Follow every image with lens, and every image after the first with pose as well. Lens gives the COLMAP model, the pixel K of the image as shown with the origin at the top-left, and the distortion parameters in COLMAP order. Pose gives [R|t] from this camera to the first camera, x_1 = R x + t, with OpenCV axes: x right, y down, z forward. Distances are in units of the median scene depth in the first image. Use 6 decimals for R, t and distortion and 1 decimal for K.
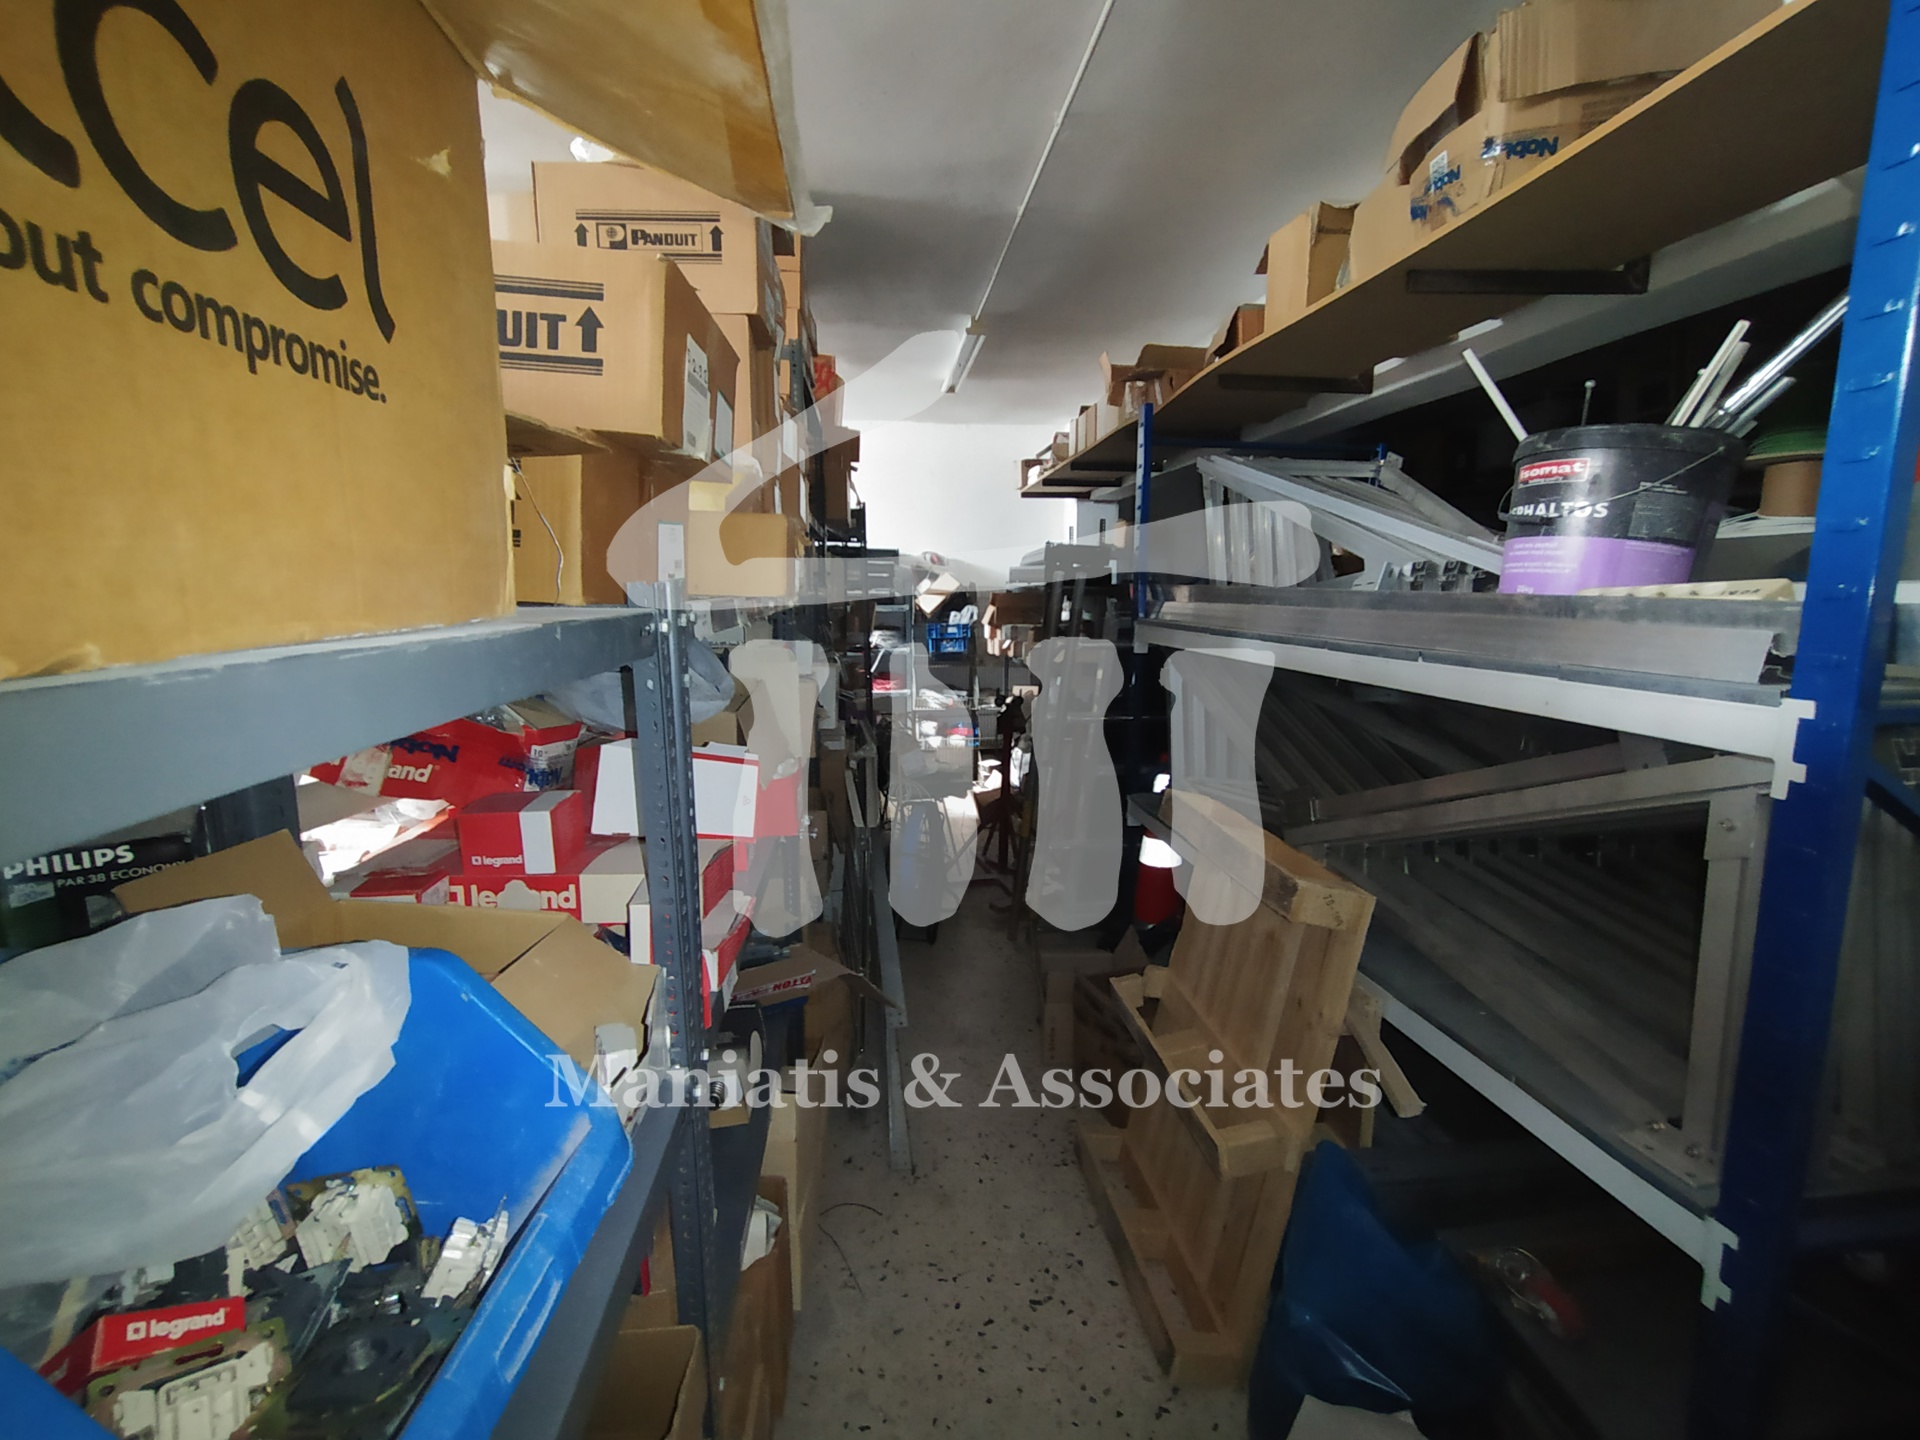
lens RADIAL K [[869.0, 0, 955.8], [0, 869.0, 716.8], [0, 0, 1]] dist [-0.003603, 0.002929]
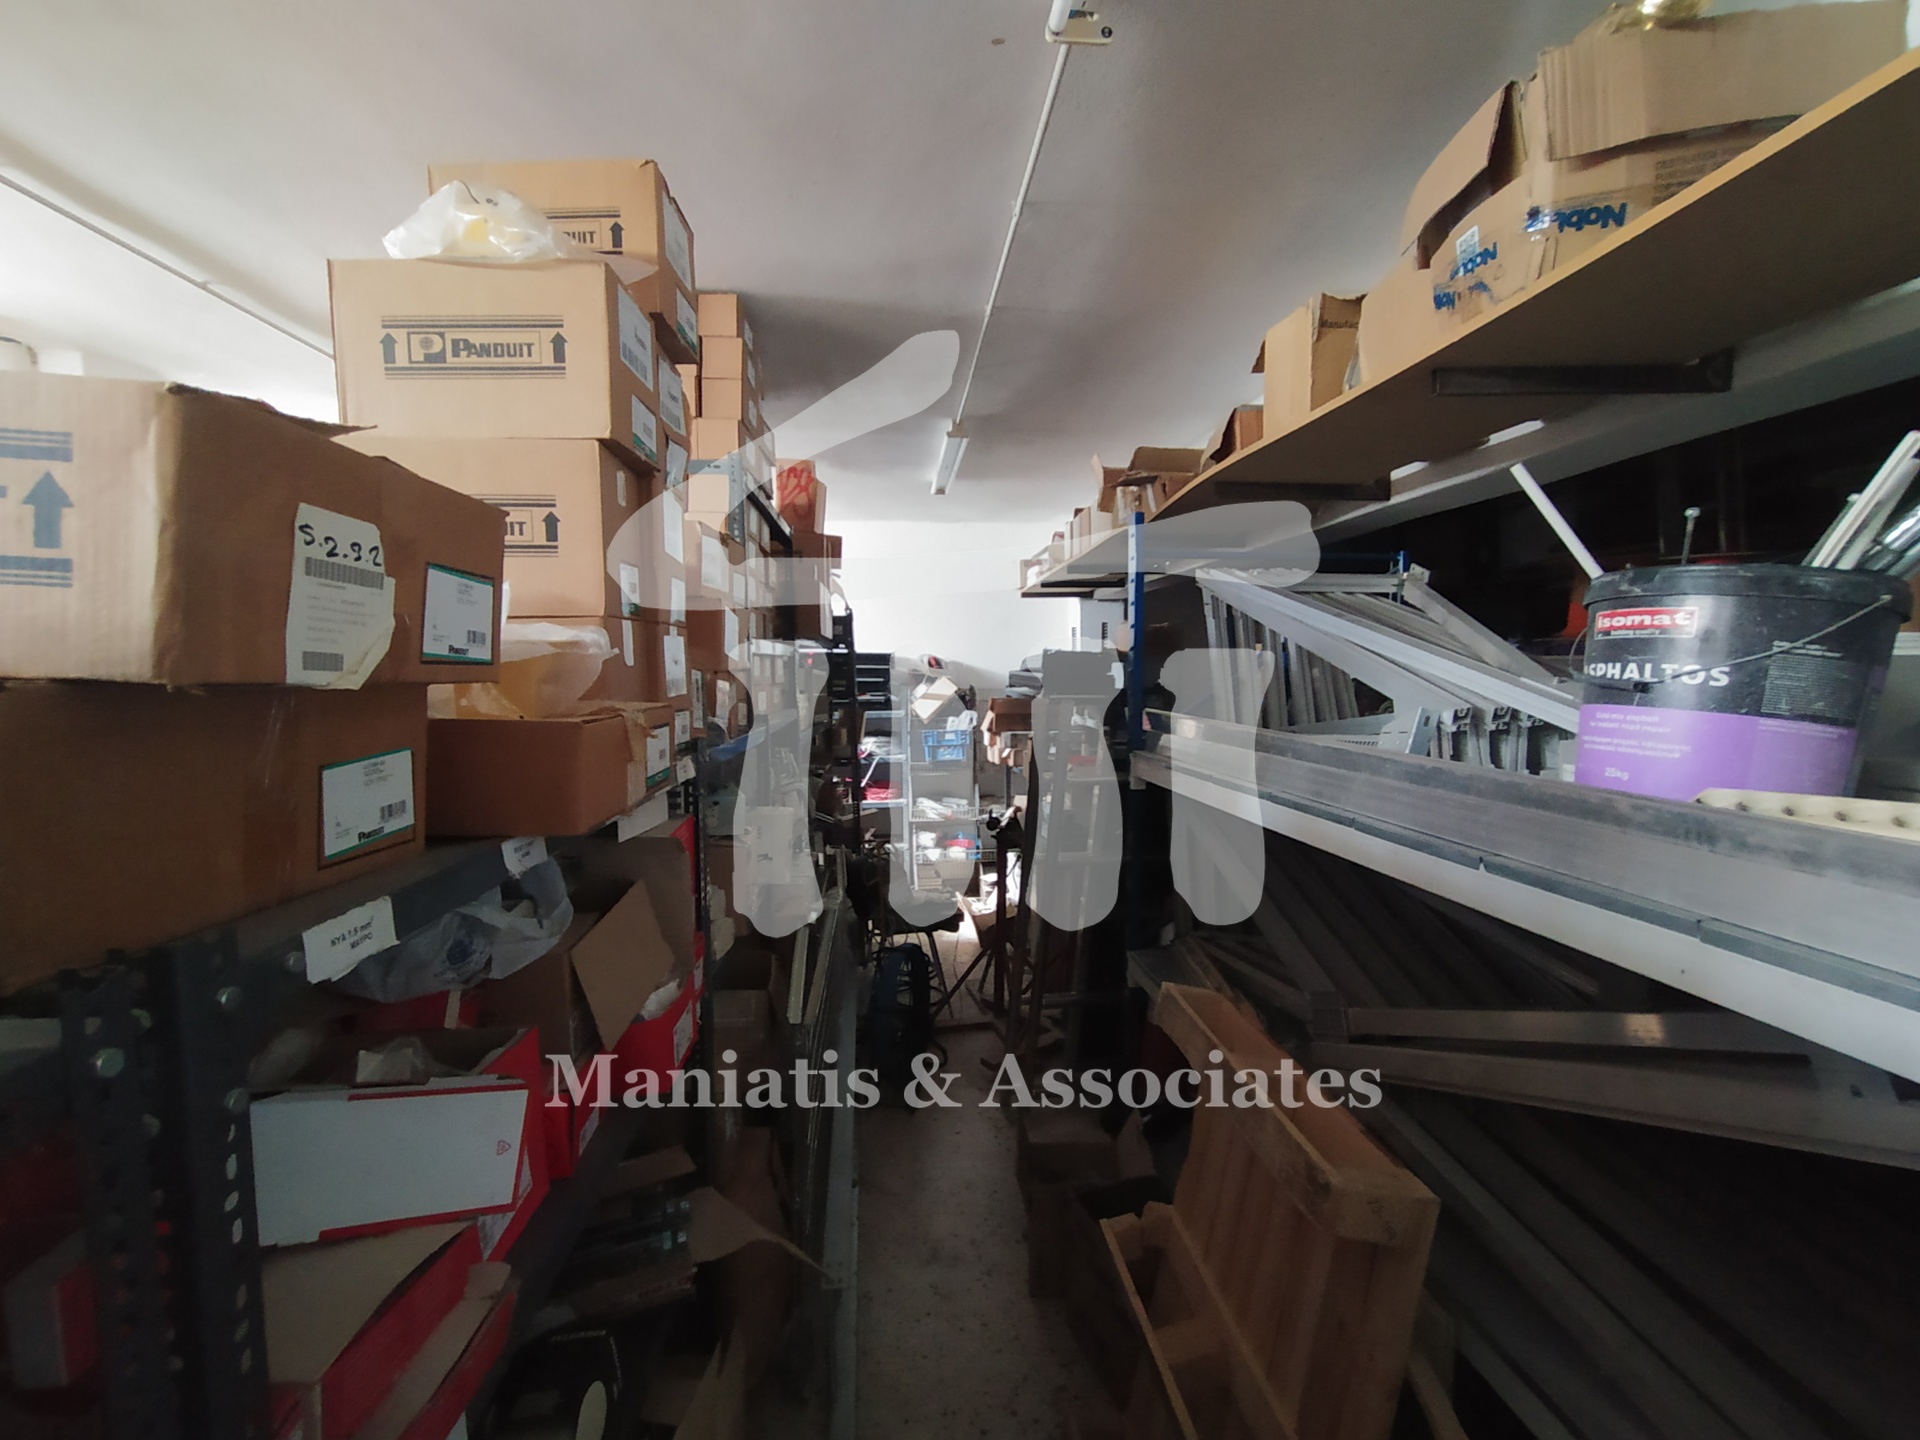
lens RADIAL K [[869.0, 0, 959.7], [0, 869.0, 724.6], [0, 0, 1]] dist [-0.003603, 0.002929]
pose [[0.999789, -0.009984, -0.017975, 0.079728], [0.008403, 0.996261, -0.085983, -0.105090], [0.018767, 0.085814, 0.996134, 0.189398]]
